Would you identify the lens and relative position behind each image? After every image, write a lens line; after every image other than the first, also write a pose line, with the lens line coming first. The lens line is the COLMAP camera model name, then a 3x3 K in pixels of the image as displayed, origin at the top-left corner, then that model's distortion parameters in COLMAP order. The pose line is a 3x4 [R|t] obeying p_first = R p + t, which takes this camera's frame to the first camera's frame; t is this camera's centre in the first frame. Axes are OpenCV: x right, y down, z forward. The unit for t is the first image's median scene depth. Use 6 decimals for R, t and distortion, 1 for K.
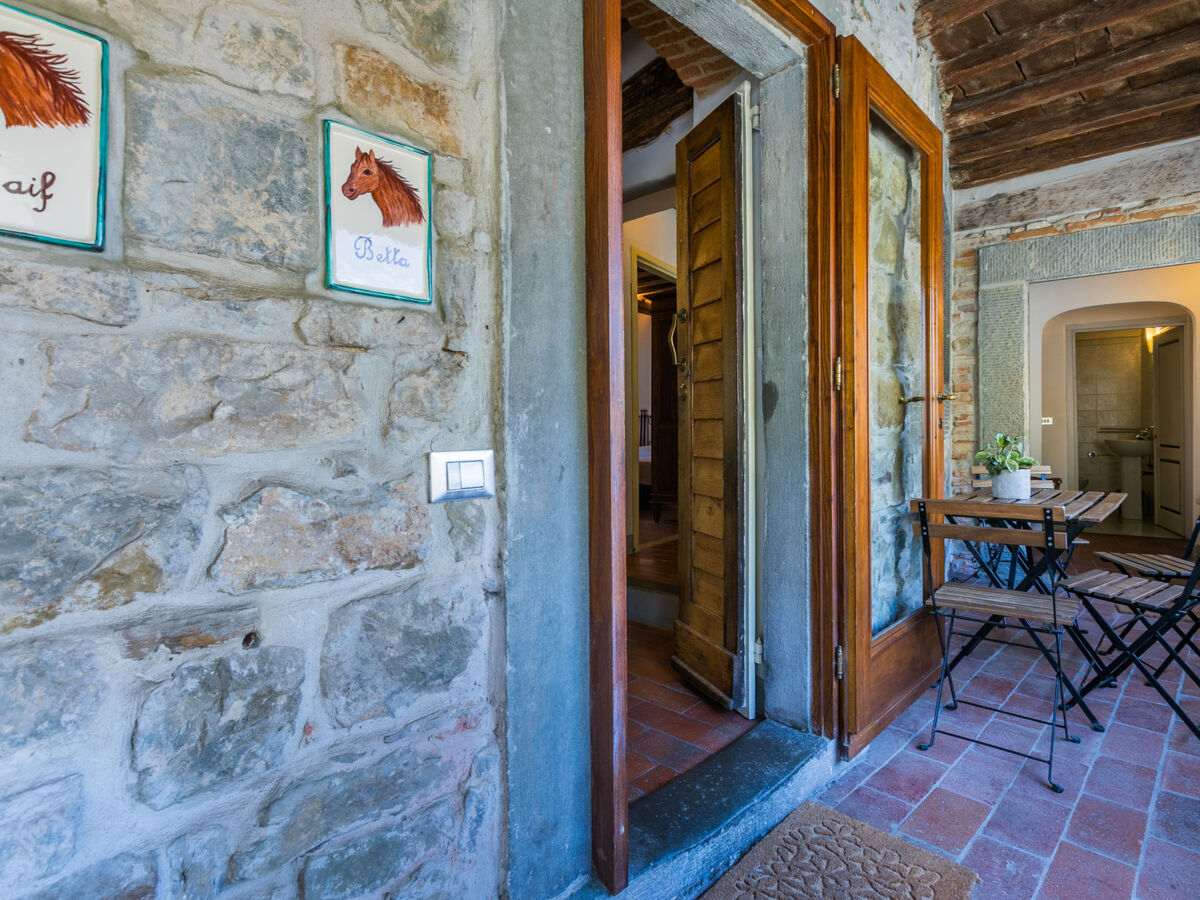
lens RADIAL K [[658.2, 0, 577.2], [0, 658.2, 434.2], [0, 0, 1]] dist [0.008773, -0.003606]
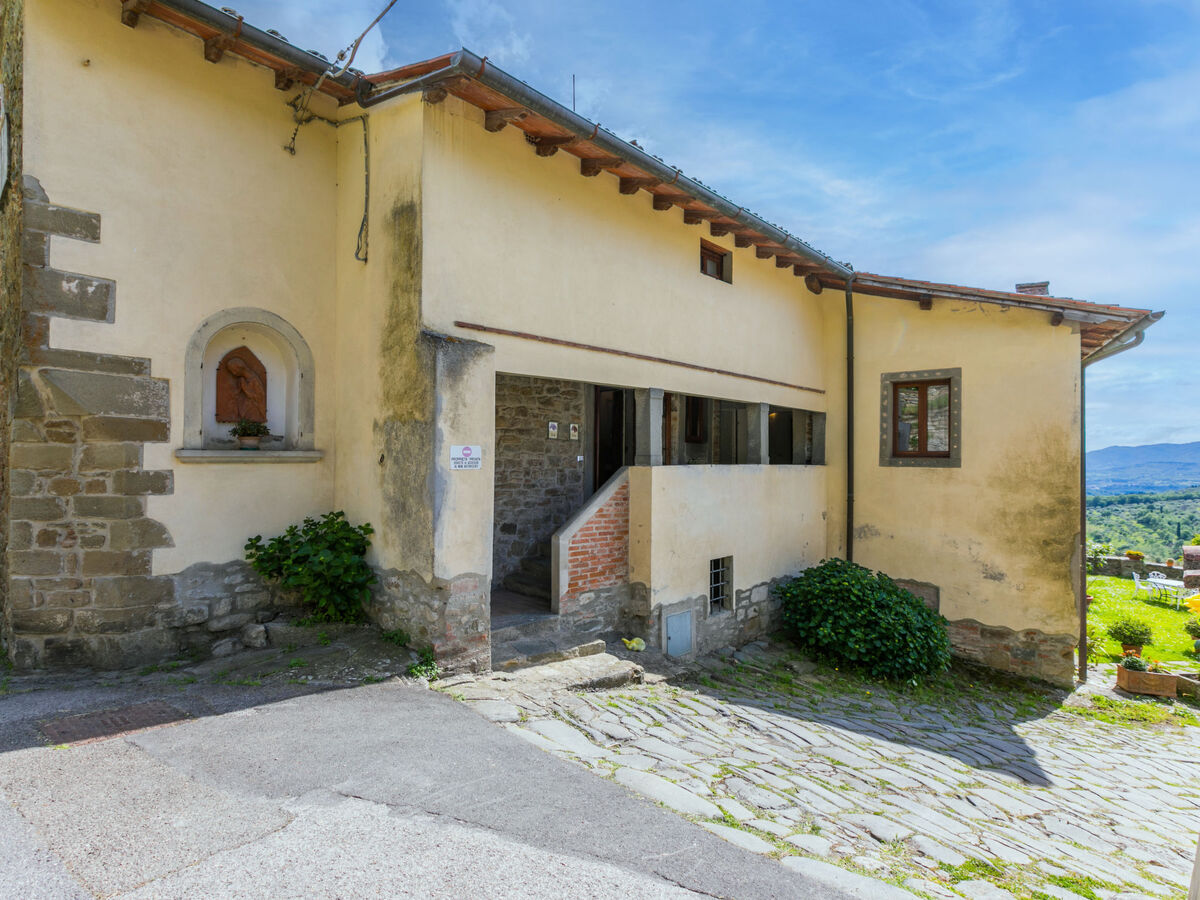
lens RADIAL K [[603.4, 0, 598.4], [0, 603.4, 453.3], [0, 0, 1]] dist [0.004694, -0.002810]
pose [[0.999645, 0.020678, 0.016818, -0.031787], [-0.020507, 0.999737, -0.010289, 0.027725], [-0.017026, 0.009941, 0.999806, -3.014855]]
